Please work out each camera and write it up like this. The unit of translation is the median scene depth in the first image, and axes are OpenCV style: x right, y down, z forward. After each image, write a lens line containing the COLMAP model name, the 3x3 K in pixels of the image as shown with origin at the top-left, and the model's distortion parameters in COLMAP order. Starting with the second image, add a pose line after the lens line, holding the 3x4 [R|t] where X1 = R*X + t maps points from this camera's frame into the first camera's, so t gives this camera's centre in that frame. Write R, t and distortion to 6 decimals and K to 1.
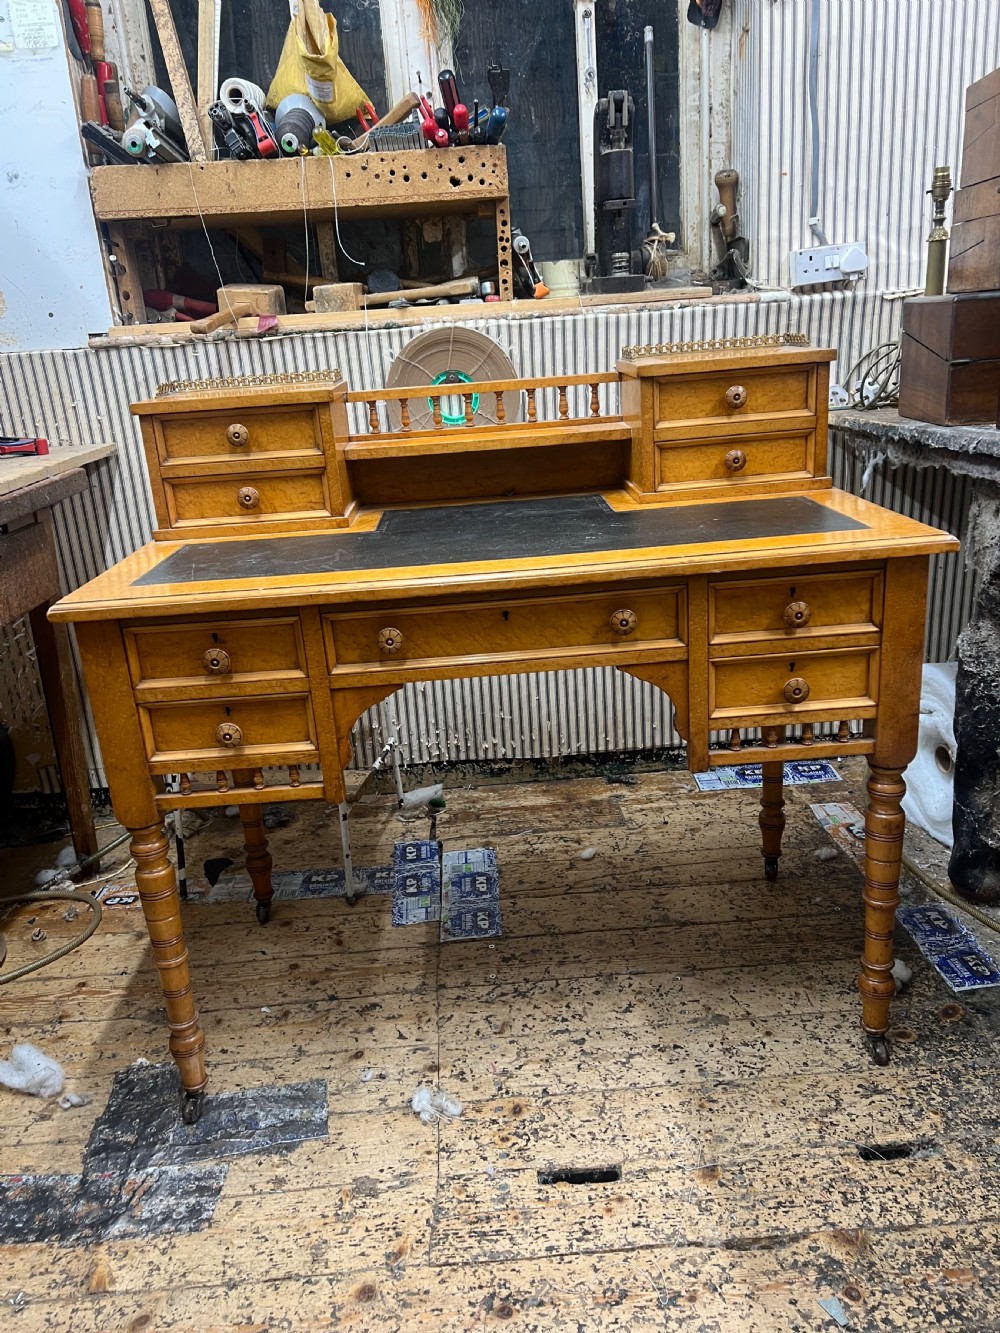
lens RADIAL K [[1012.2, 0, 498.1], [0, 1012.2, 665.3], [0, 0, 1]] dist [0.055051, -0.070619]
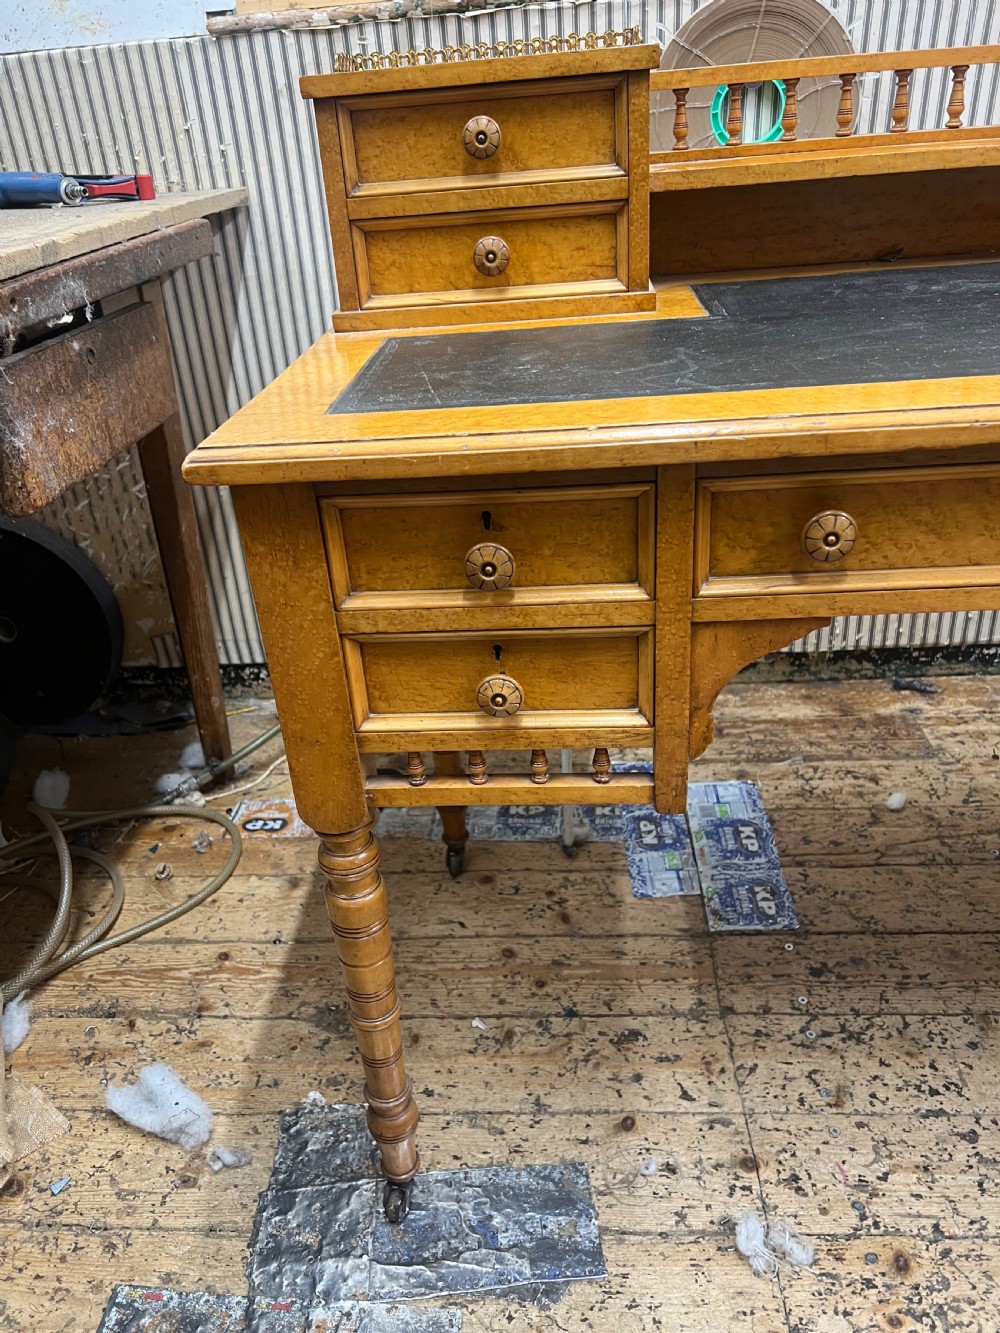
lens RADIAL K [[1012.2, 0, 488.0], [0, 1012.2, 673.4], [0, 0, 1]] dist [0.055051, -0.070619]
pose [[0.994915, 0.046314, -0.089436, -0.169376], [-0.029058, 0.982234, 0.185399, -0.034287], [0.096434, -0.181858, 0.978585, 0.350537]]
